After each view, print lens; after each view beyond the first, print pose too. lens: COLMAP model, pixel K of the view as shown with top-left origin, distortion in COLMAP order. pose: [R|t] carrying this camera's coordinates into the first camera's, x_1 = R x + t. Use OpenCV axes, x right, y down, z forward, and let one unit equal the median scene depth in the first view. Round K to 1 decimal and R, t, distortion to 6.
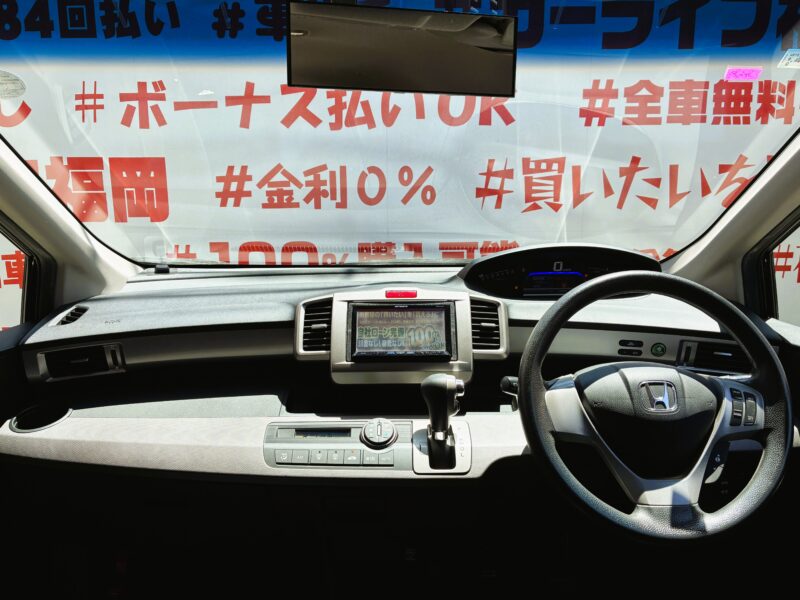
lens RADIAL K [[619.7, 0, 402.5], [0, 619.7, 283.3], [0, 0, 1]] dist [0.050588, -0.010109]
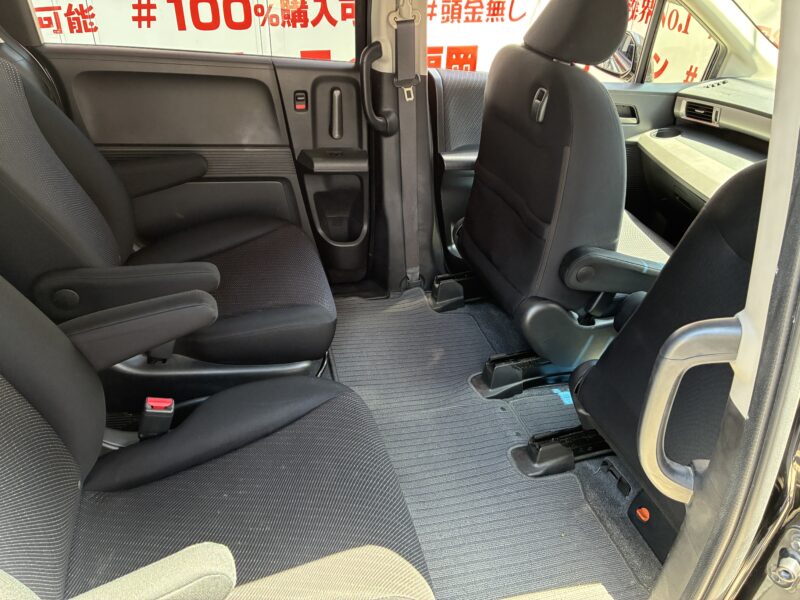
lens RADIAL K [[619.7, 0, 402.5], [0, 619.7, 283.3], [0, 0, 1]] dist [0.050588, -0.010109]
pose [[0.290741, 0.519456, -0.803514, 0.918210], [-0.199395, 0.854248, 0.480106, -0.146352], [0.935794, 0.020630, 0.351942, -0.393185]]
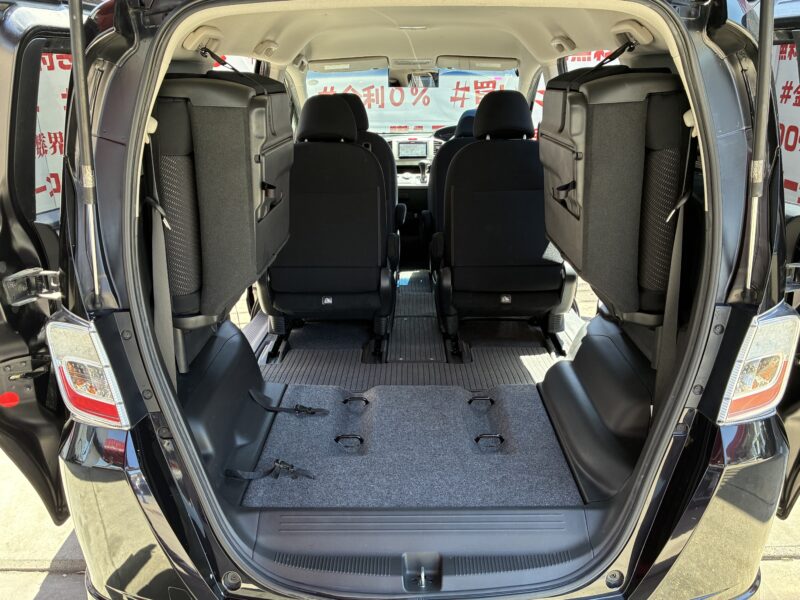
lens RADIAL K [[619.7, 0, 402.5], [0, 619.7, 283.3], [0, 0, 1]] dist [0.050588, -0.010109]
pose [[0.999819, -0.004937, -0.018374, 0.001298], [0.007958, 0.985727, 0.168161, 0.217254], [0.017281, -0.168276, 0.985588, -2.381705]]
